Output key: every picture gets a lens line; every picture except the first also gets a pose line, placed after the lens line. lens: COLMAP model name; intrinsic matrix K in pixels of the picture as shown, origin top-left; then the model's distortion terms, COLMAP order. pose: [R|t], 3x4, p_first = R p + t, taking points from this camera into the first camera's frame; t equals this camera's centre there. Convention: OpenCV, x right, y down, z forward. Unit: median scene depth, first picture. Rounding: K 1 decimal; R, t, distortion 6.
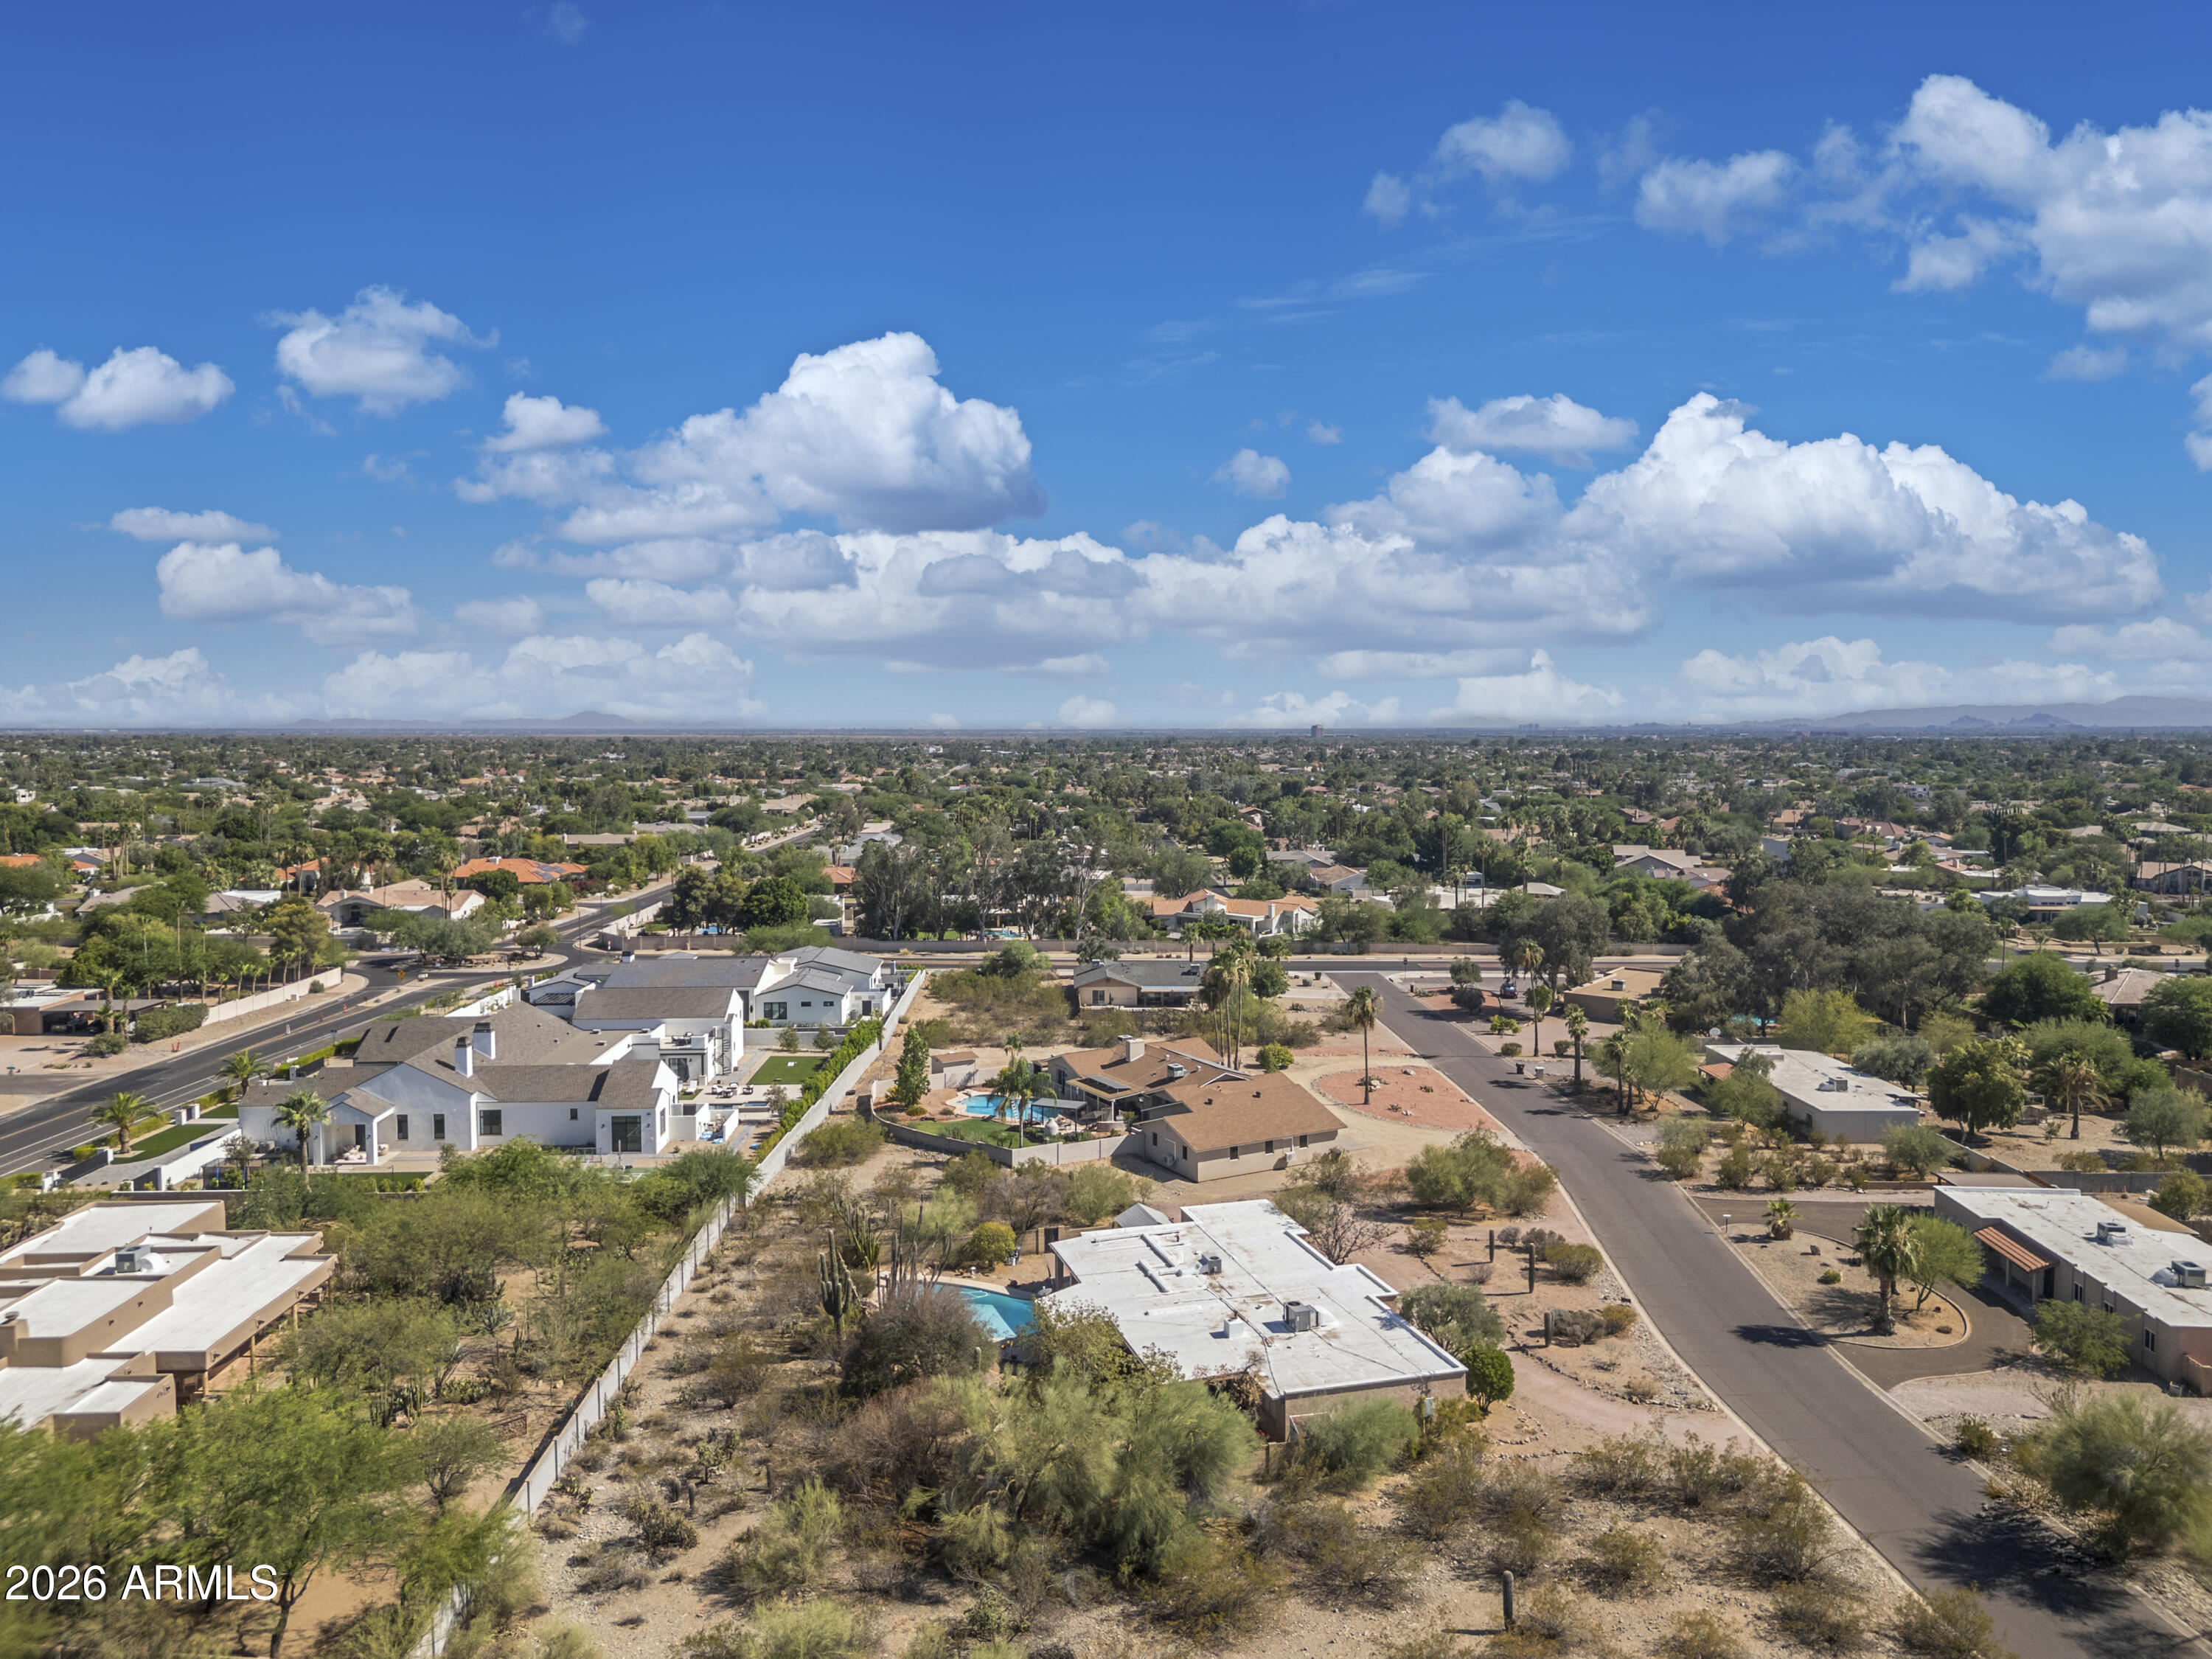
lens RADIAL K [[1575.5, 0, 1106.0], [0, 1575.5, 829.5], [0, 0, 1]] dist [0.085030, -0.078181]
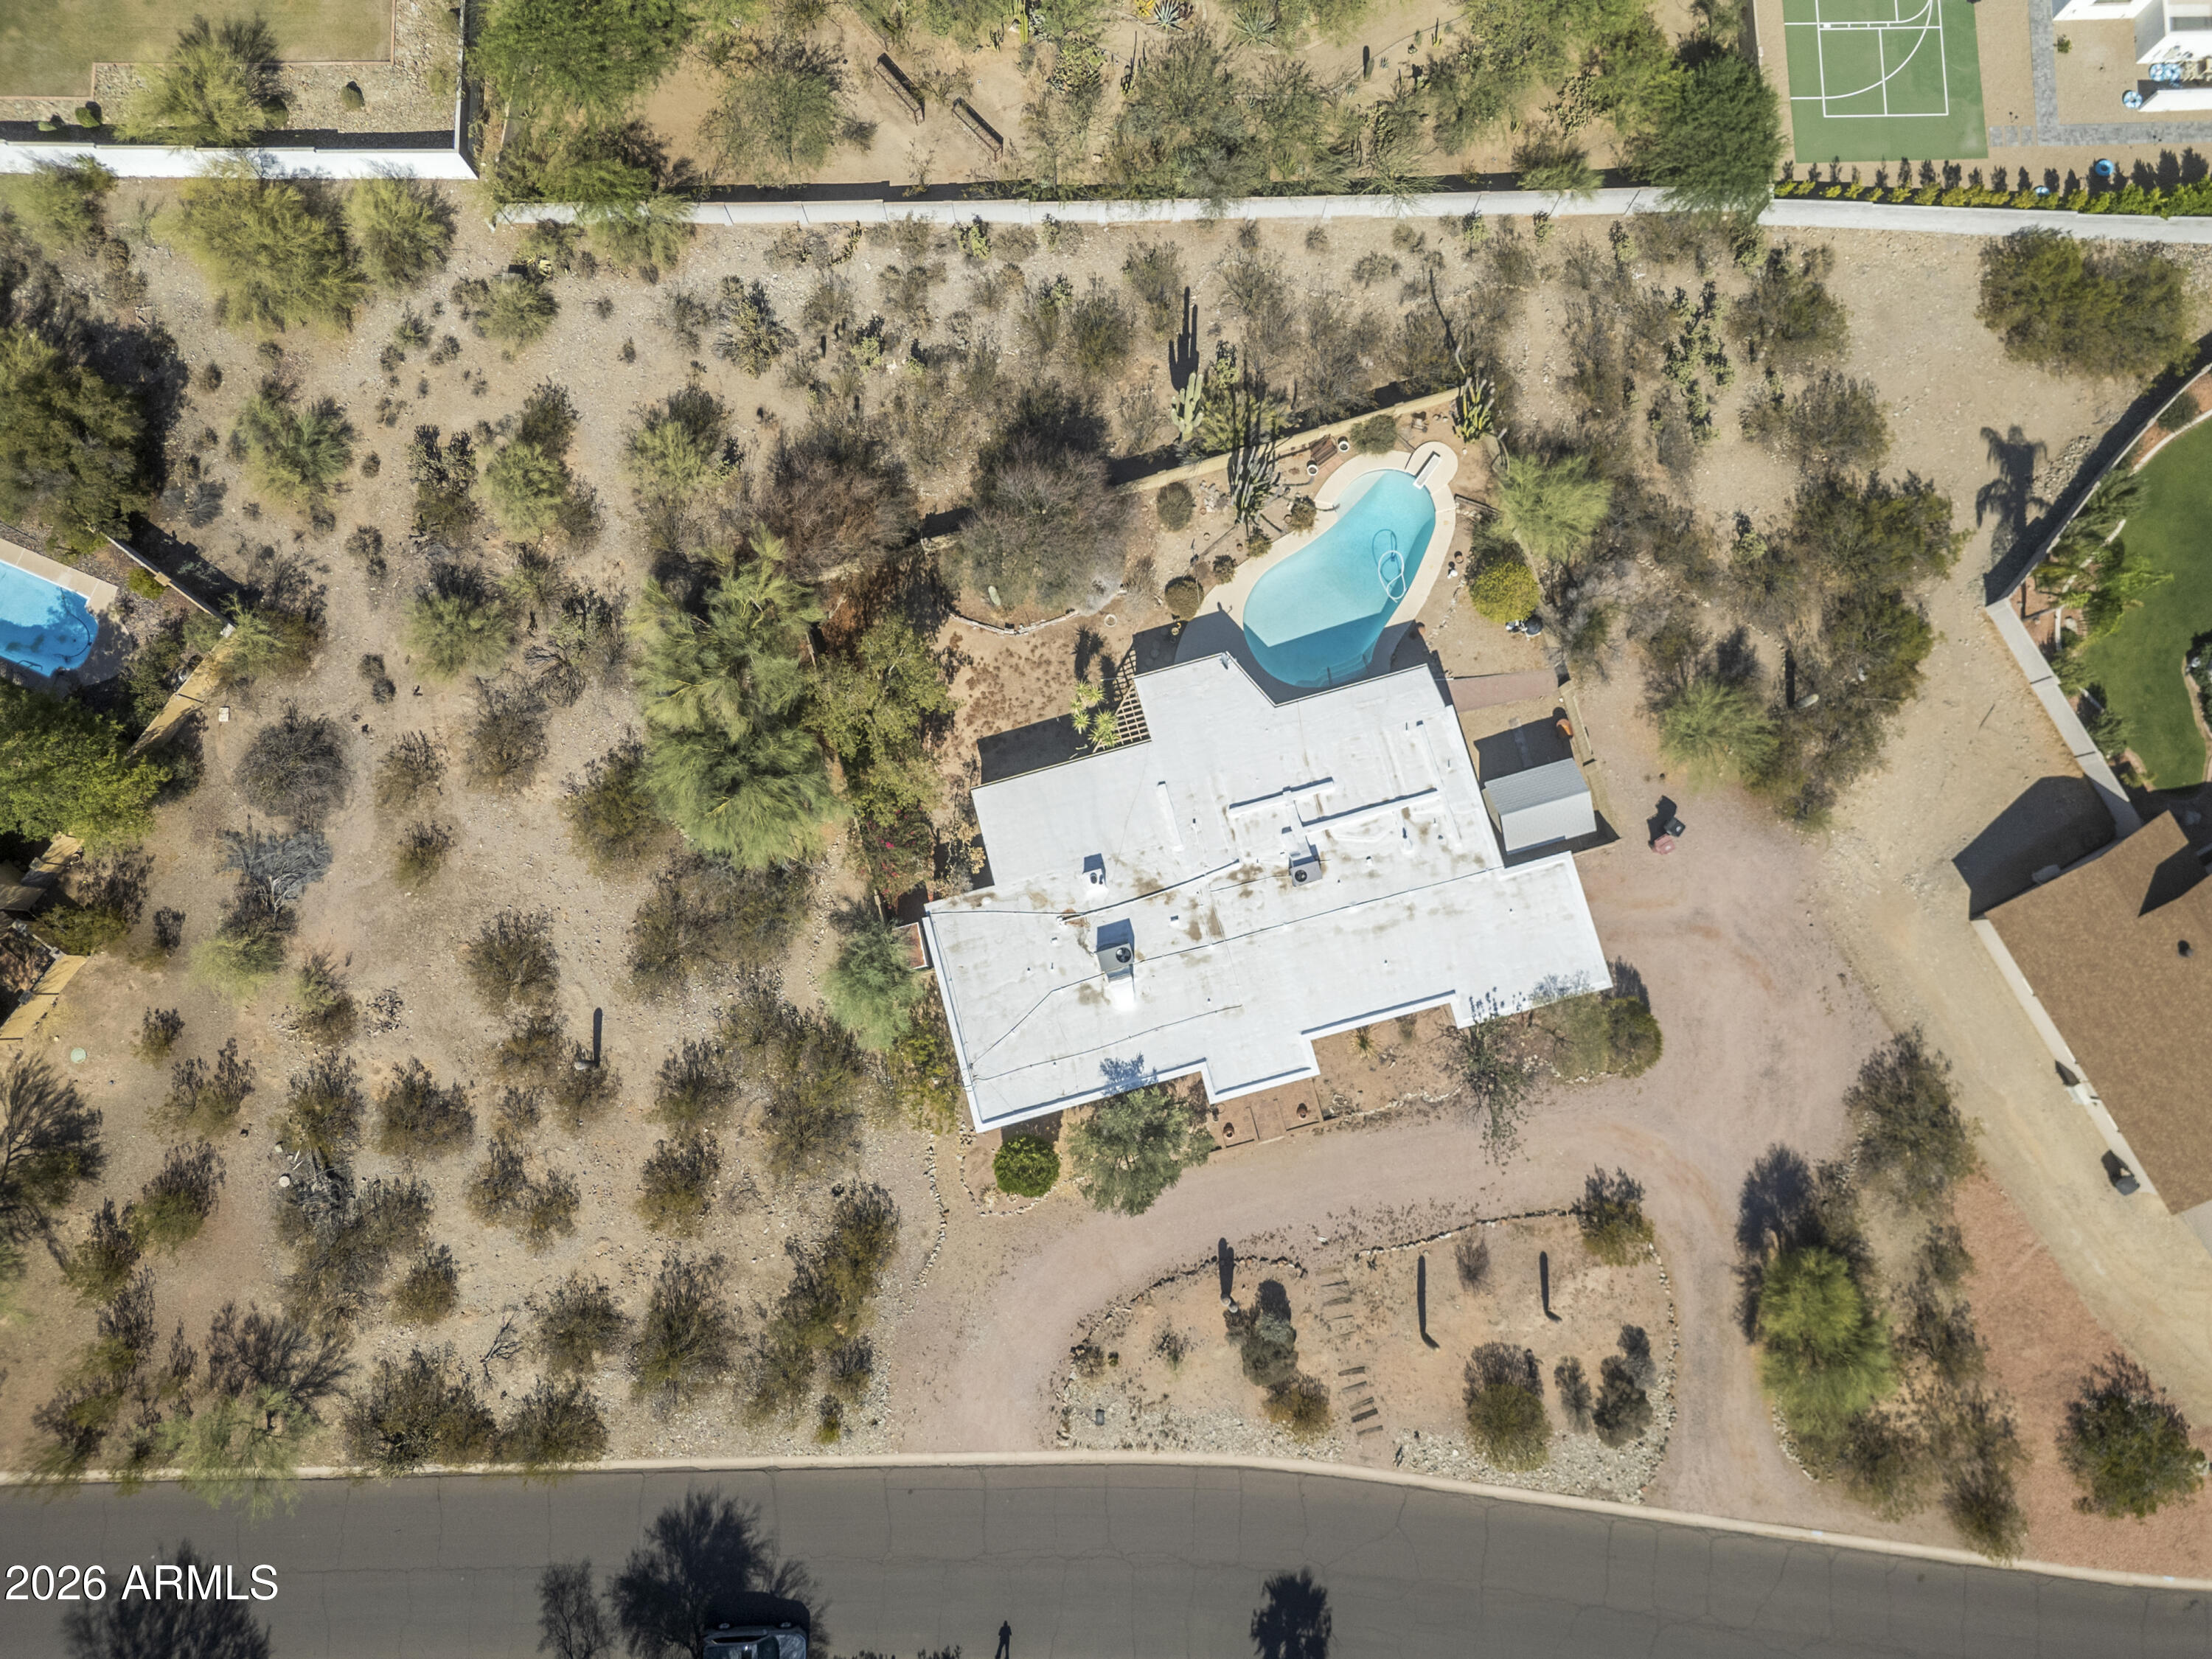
lens RADIAL K [[1575.5, 0, 1106.0], [0, 1575.5, 829.5], [0, 0, 1]] dist [0.085030, -0.078181]
pose [[-0.026679, 0.994148, -0.104680, 0.173517], [-0.044370, 0.103436, 0.993646, -0.645961], [0.998659, 0.031154, 0.041351, 1.193231]]
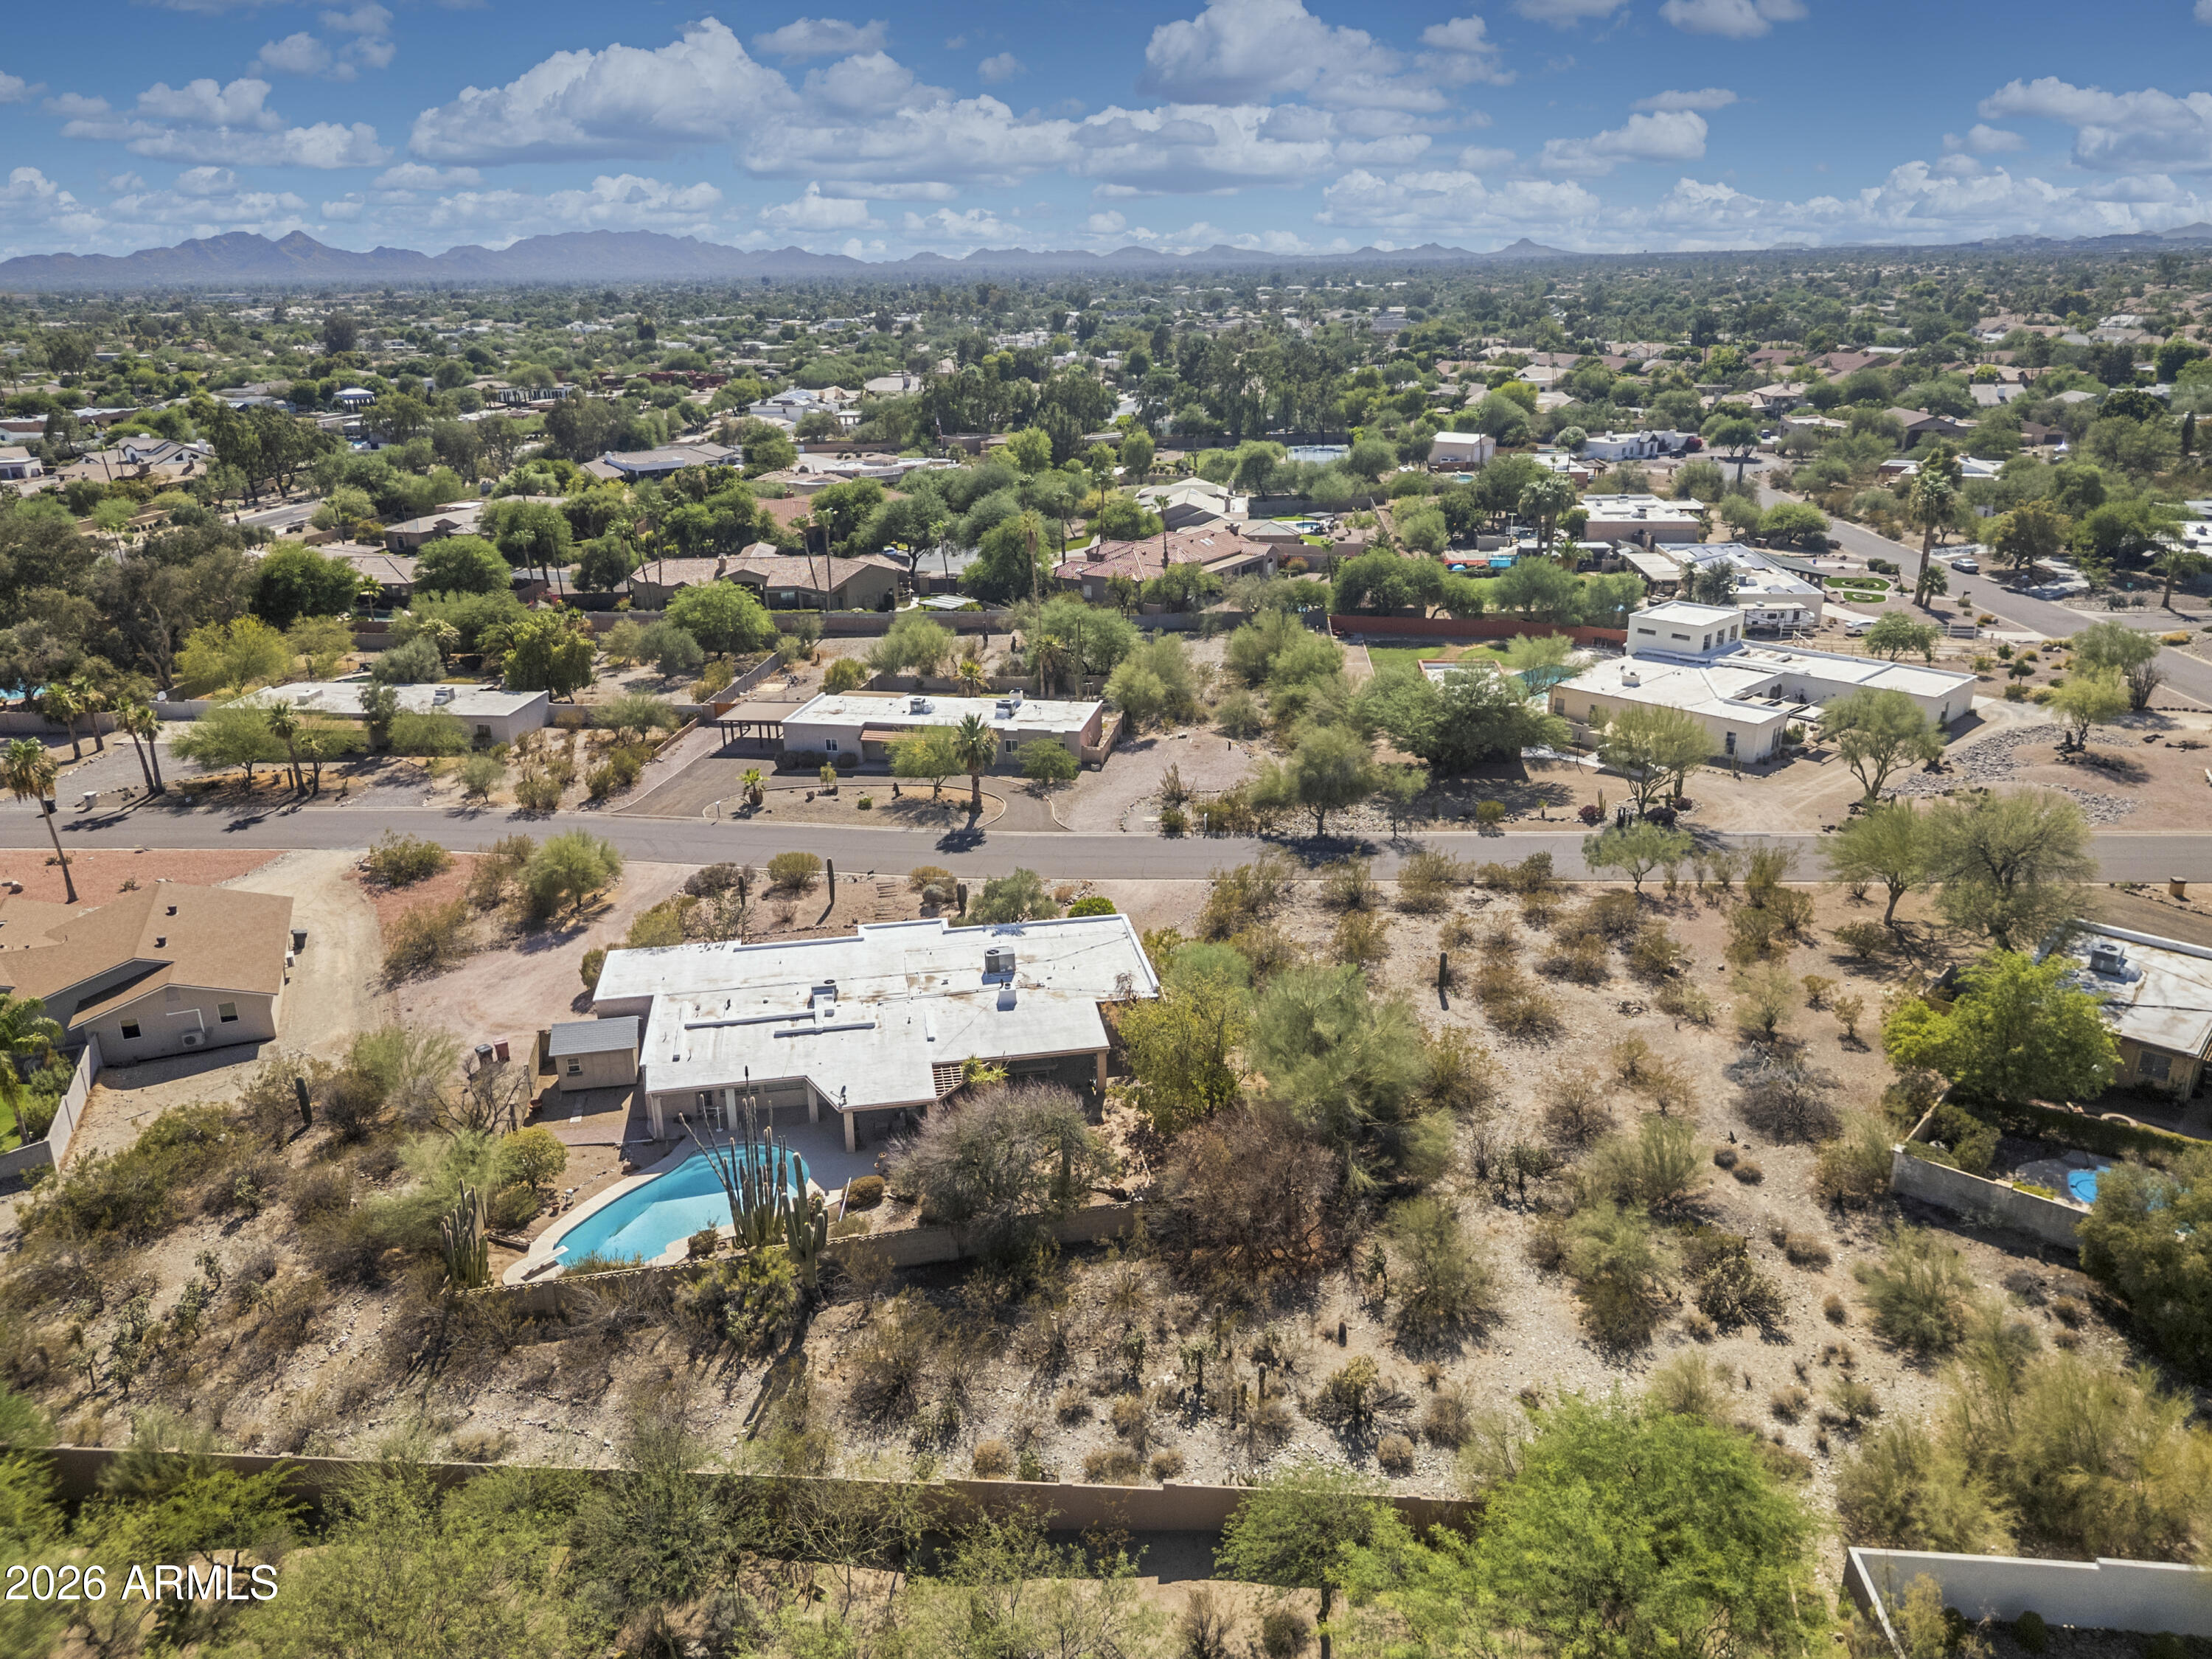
lens RADIAL K [[1575.5, 0, 1106.0], [0, 1575.5, 829.5], [0, 0, 1]] dist [0.085030, -0.078181]
pose [[0.114788, -0.346626, 0.930953, -0.947820], [0.074309, 0.937518, 0.339908, -0.125271], [-0.990607, 0.030161, 0.133374, 0.993896]]
